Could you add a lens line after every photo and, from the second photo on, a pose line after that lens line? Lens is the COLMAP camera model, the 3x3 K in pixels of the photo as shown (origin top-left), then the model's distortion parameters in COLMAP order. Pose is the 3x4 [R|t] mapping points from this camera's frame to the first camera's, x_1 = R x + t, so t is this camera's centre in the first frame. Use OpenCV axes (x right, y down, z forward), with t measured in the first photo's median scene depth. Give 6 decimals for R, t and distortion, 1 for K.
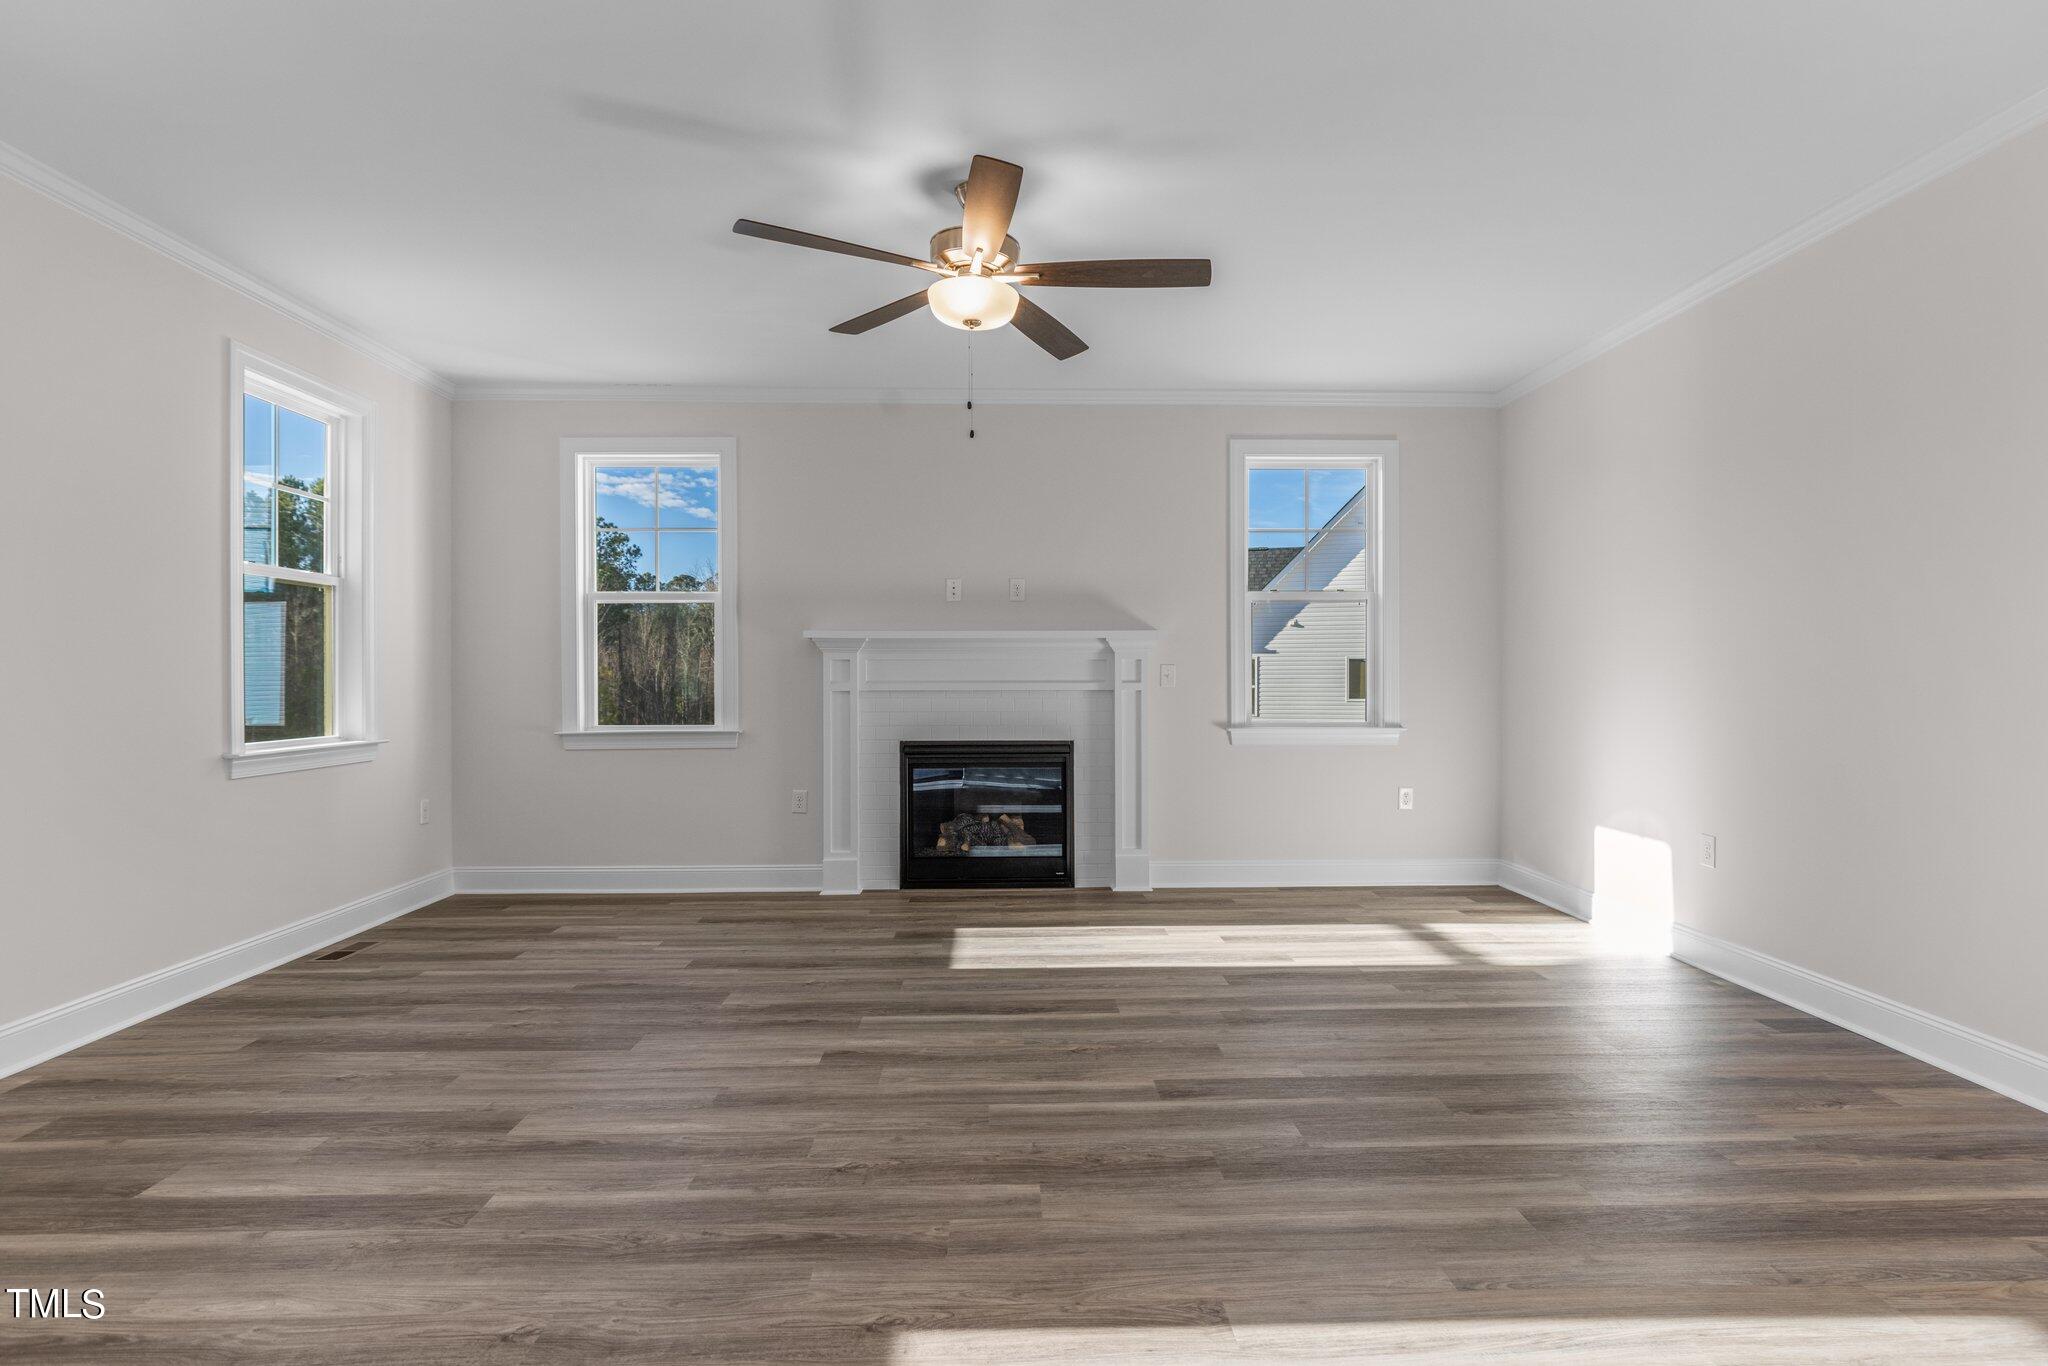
lens RADIAL K [[1041.1, 0, 1024.3], [0, 1041.1, 677.7], [0, 0, 1]] dist [-0.001089, 0.000307]
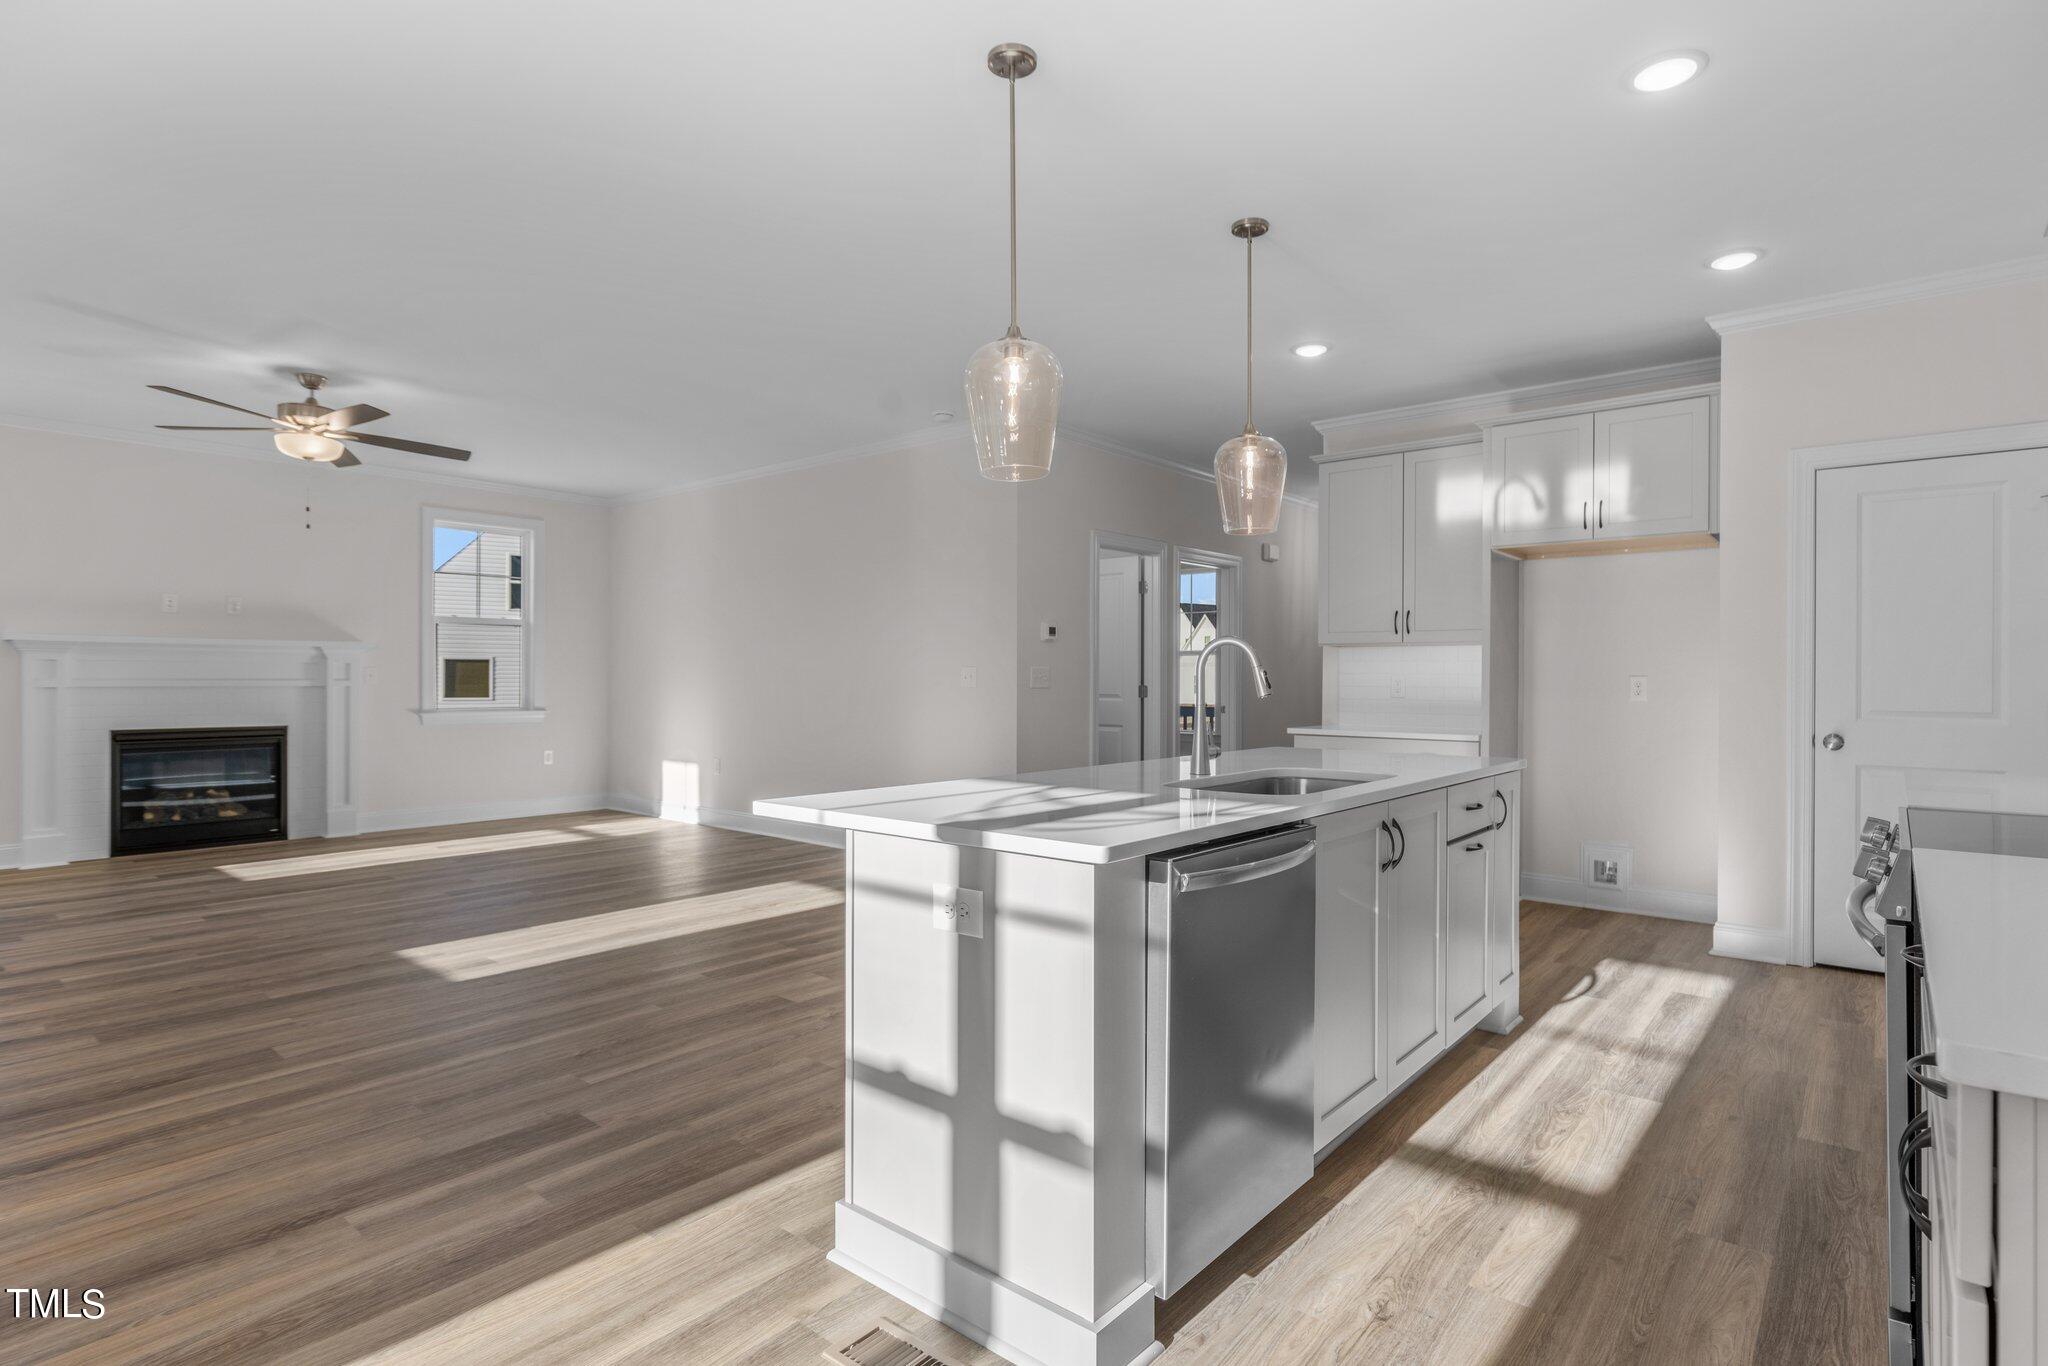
lens RADIAL K [[1041.1, 0, 1027.4], [0, 1041.1, 680.5], [0, 0, 1]] dist [-0.001089, 0.000307]
pose [[0.670190, 0.002409, 0.742186, -0.444101], [-0.004612, 0.999989, 0.000920, -0.001068], [-0.742175, -0.004040, 0.670194, -0.816430]]
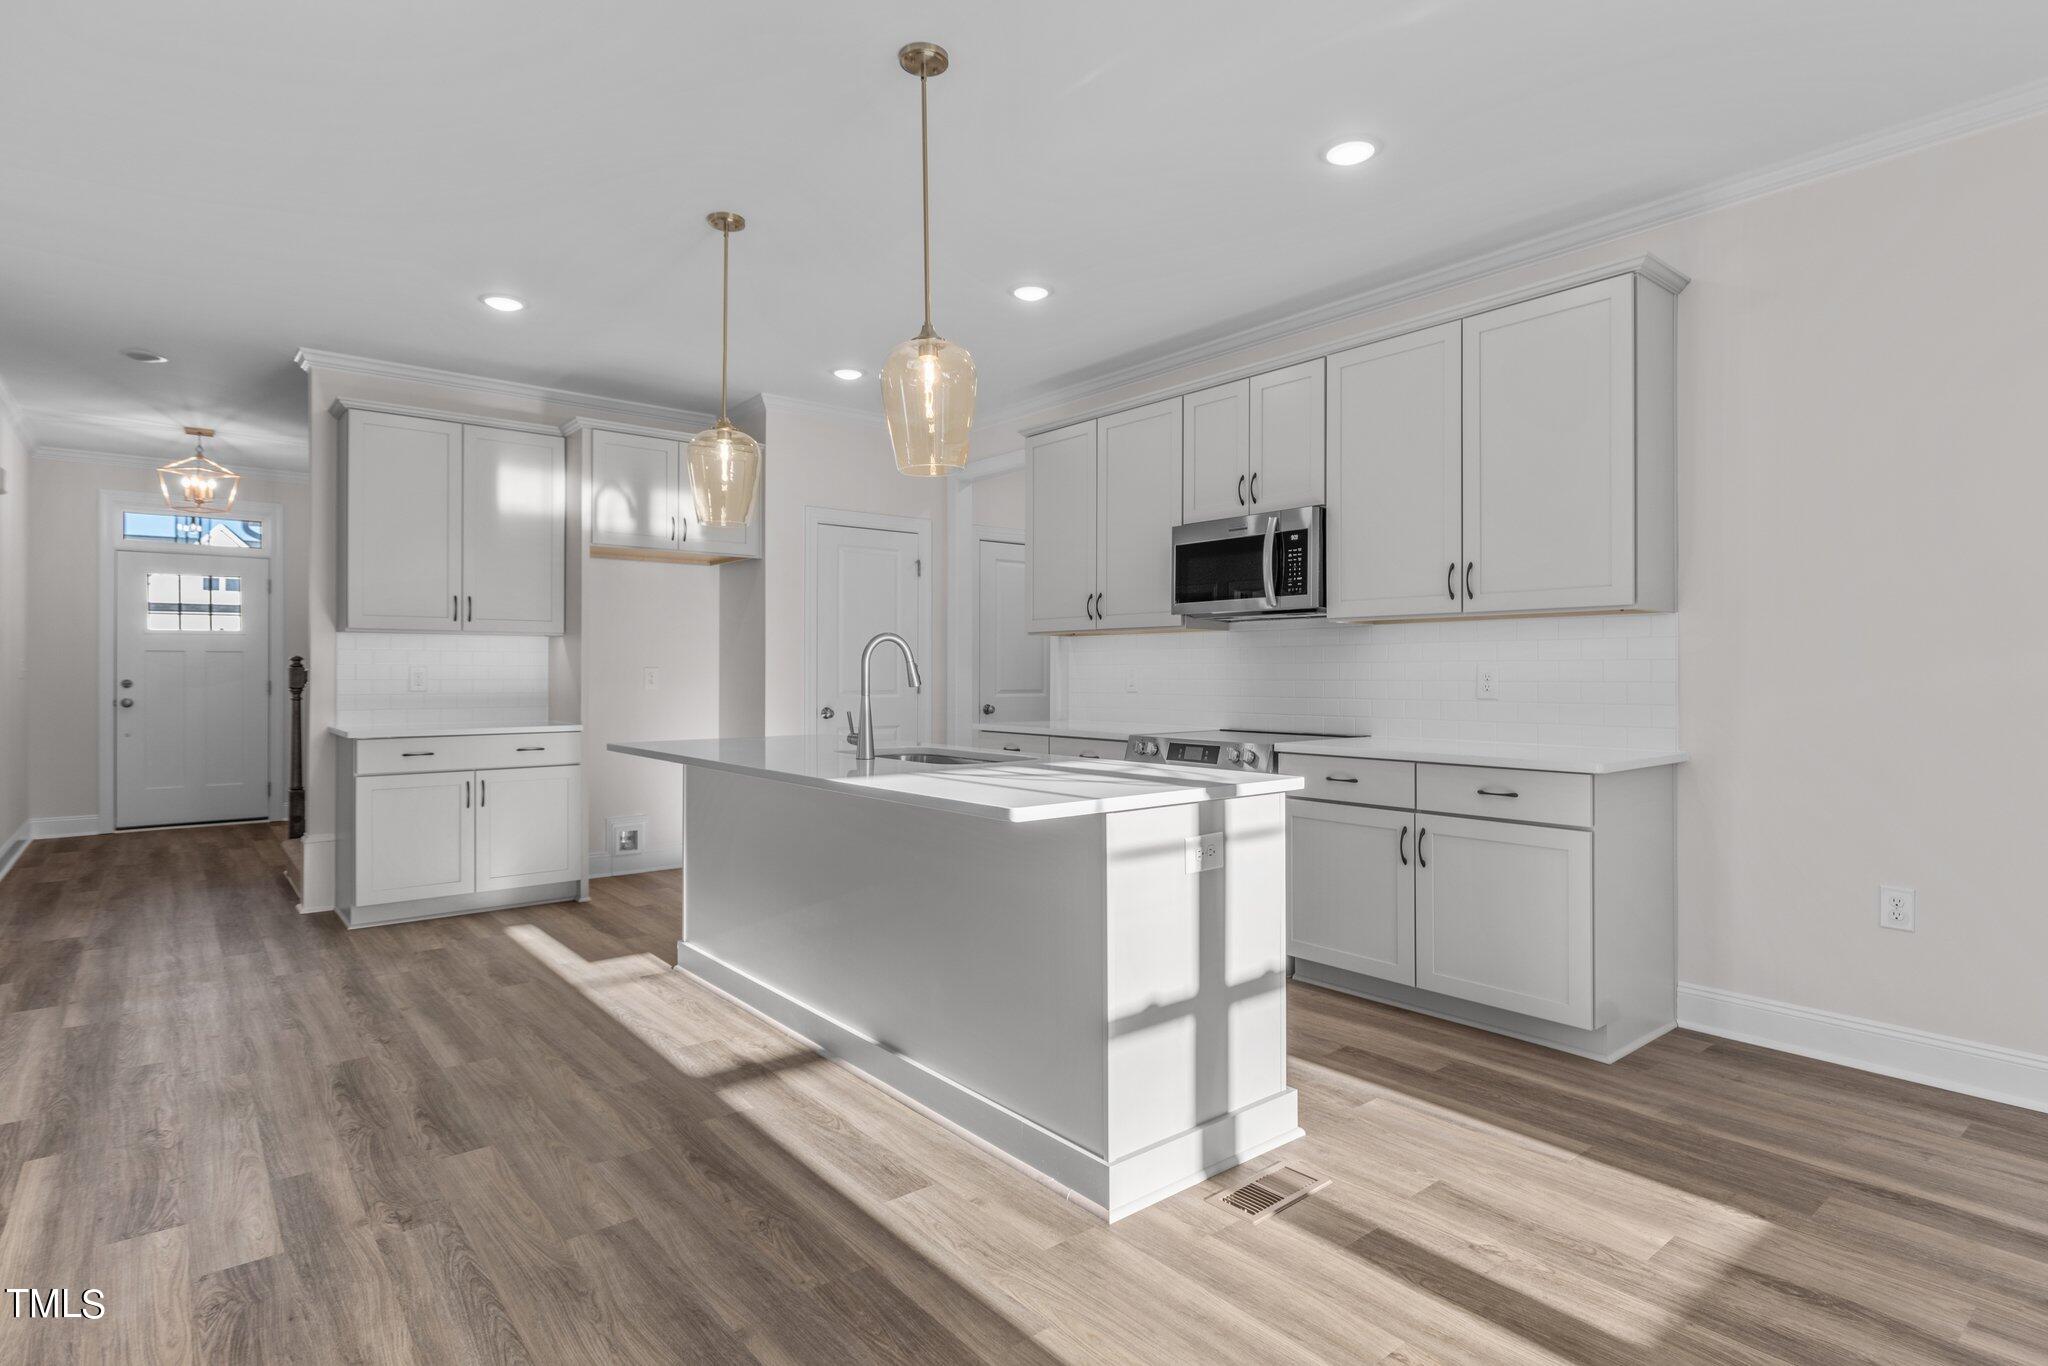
lens RADIAL K [[1041.1, 0, 1026.1], [0, 1041.1, 692.4], [0, 0, 1]] dist [-0.001089, 0.000307]
pose [[-0.615394, -0.012045, 0.788127, -0.531244], [0.006296, 0.999776, 0.020196, -0.000268], [-0.788194, 0.017391, -0.615181, 0.024523]]
